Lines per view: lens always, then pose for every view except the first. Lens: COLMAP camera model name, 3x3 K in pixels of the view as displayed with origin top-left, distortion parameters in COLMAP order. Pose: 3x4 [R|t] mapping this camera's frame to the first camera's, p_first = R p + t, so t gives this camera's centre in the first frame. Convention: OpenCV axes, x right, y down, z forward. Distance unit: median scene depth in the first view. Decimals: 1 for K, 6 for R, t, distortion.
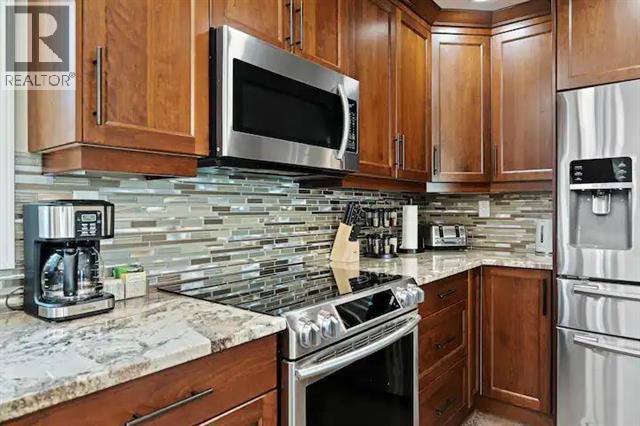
lens RADIAL K [[422.2, 0, 320.0], [0, 422.2, 213.0], [0, 0, 1]] dist [-0.000312, 0.000762]
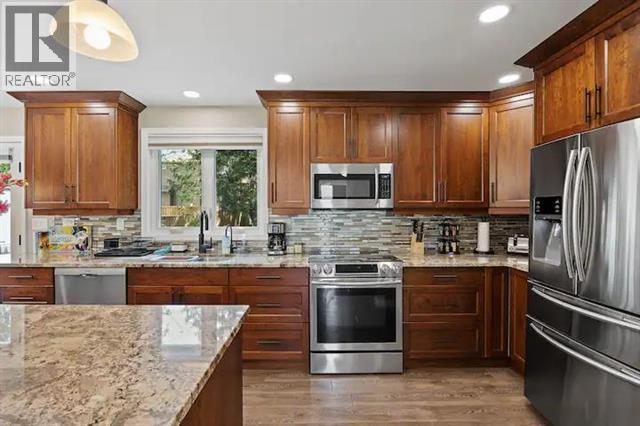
lens RADIAL K [[296.0, 0, 320.0], [0, 296.0, 213.0], [0, 0, 1]] dist [-0.001510, -0.000270]
pose [[0.636930, 0.009503, -0.770863, 0.893370], [-0.008340, 0.999950, 0.005436, -0.071344], [0.770876, 0.002967, 0.636978, -0.167012]]
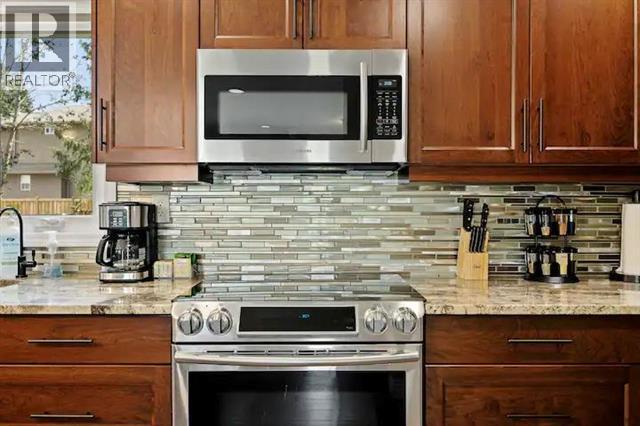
lens RADIAL K [[505.6, 0, 320.0], [0, 505.6, 213.0], [0, 0, 1]] dist [0.000430, -0.000201]
pose [[0.626022, 0.010870, -0.779730, 0.678727], [-0.010717, 0.999928, 0.005335, -0.005046], [0.779732, 0.005017, 0.626093, 0.252608]]
